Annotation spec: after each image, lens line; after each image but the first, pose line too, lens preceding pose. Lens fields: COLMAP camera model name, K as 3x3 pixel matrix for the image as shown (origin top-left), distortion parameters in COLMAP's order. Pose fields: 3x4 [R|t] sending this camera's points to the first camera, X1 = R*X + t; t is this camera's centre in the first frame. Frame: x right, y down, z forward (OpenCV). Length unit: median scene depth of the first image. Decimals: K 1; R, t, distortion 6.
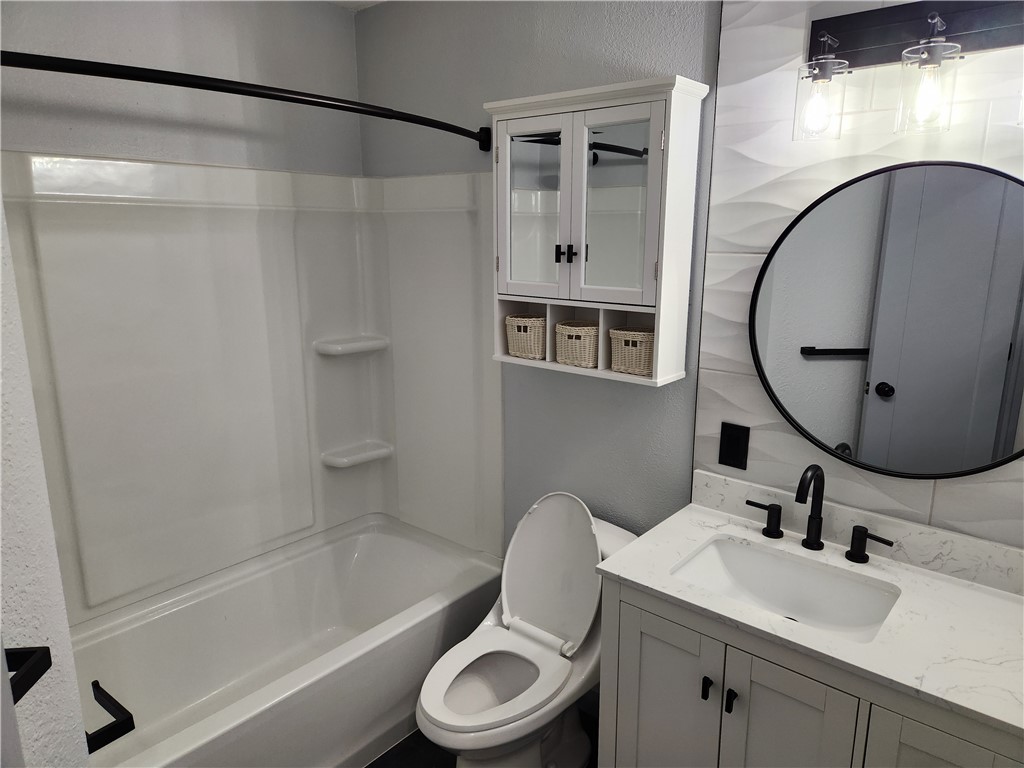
lens RADIAL K [[682.6, 0, 511.1], [0, 682.6, 391.7], [0, 0, 1]] dist [0.071696, -0.059903]
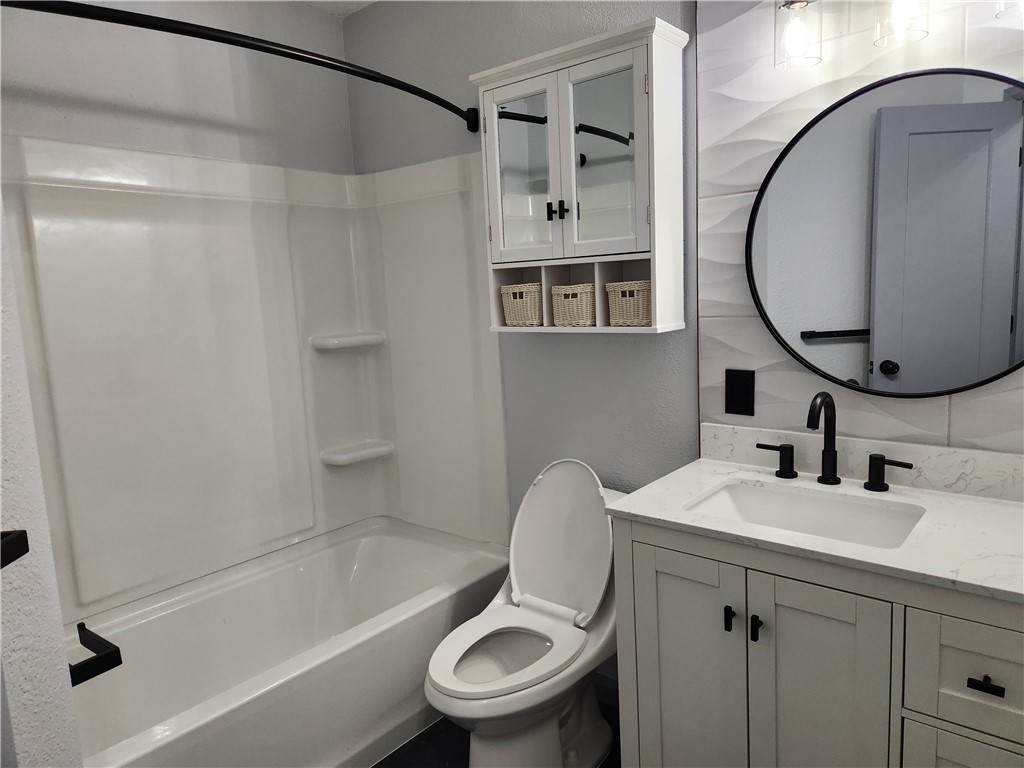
lens RADIAL K [[682.6, 0, 509.3], [0, 682.6, 383.2], [0, 0, 1]] dist [0.071696, -0.059903]
pose [[0.998864, -0.047577, -0.002653, 0.000510], [0.047170, 0.995143, -0.086406, 0.130930], [0.006751, 0.086183, 0.996256, 0.023245]]
